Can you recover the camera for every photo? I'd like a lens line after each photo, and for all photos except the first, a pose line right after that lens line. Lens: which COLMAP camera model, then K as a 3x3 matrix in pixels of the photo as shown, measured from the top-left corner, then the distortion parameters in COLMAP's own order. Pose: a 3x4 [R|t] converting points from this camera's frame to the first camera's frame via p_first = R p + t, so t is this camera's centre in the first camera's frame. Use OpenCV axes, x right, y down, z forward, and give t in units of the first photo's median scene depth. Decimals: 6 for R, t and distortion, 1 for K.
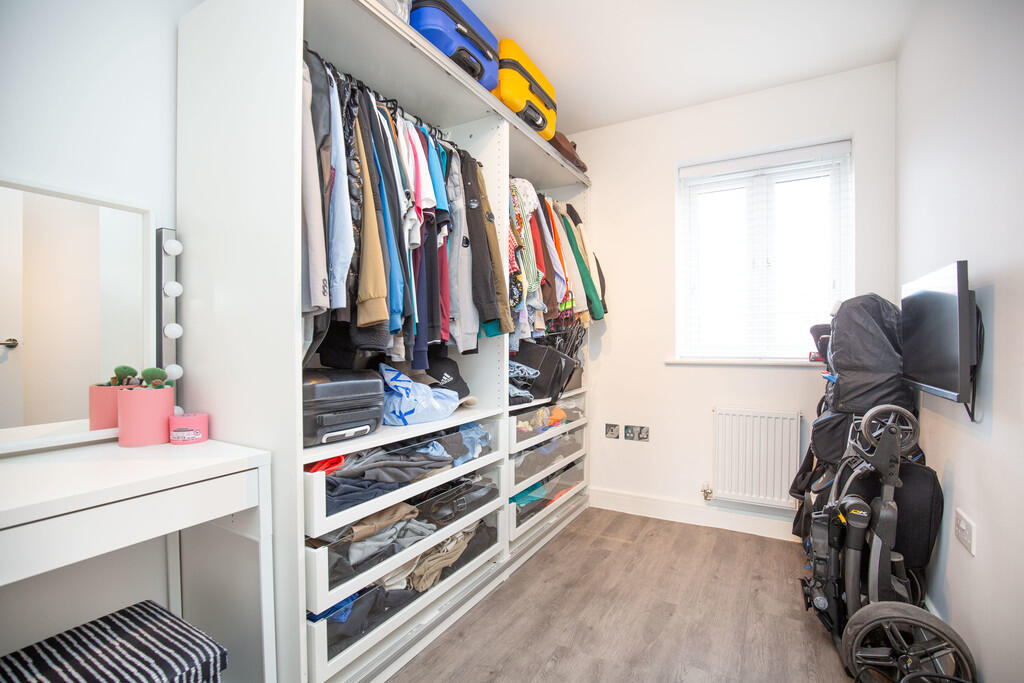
lens RADIAL K [[466.6, 0, 516.0], [0, 466.6, 348.0], [0, 0, 1]] dist [-0.027544, -0.000208]
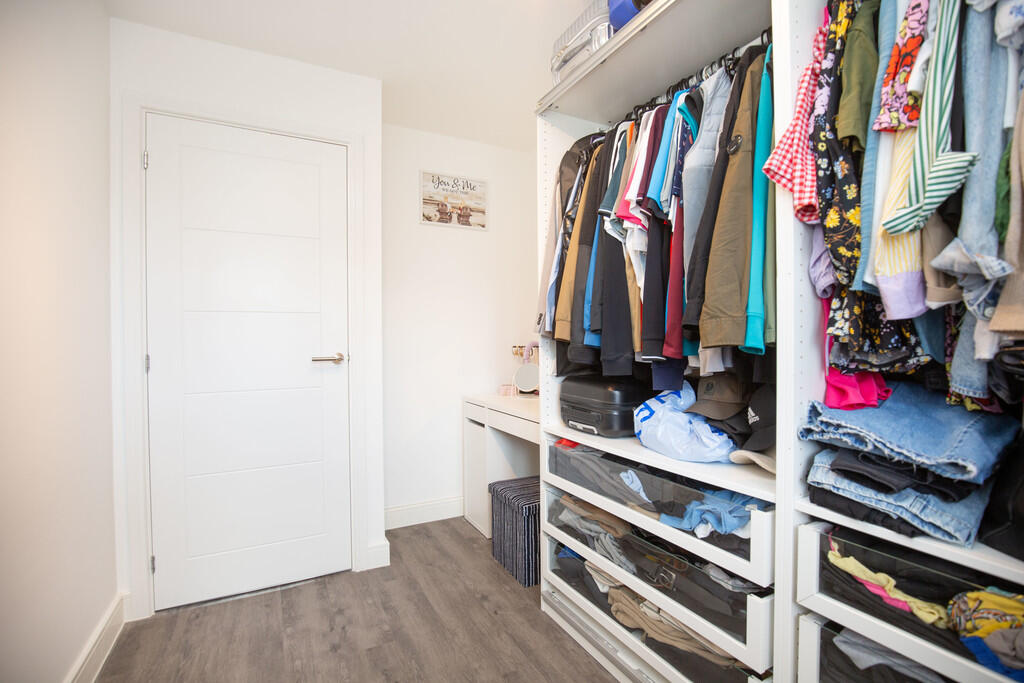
lens RADIAL K [[466.6, 0, 516.0], [0, 466.6, 348.0], [0, 0, 1]] dist [-0.027544, -0.000208]
pose [[-0.536624, 0.008604, -0.843778, 0.714137], [-0.007780, 0.999855, 0.015143, -0.043416], [0.843786, 0.014690, -0.536479, 1.349054]]
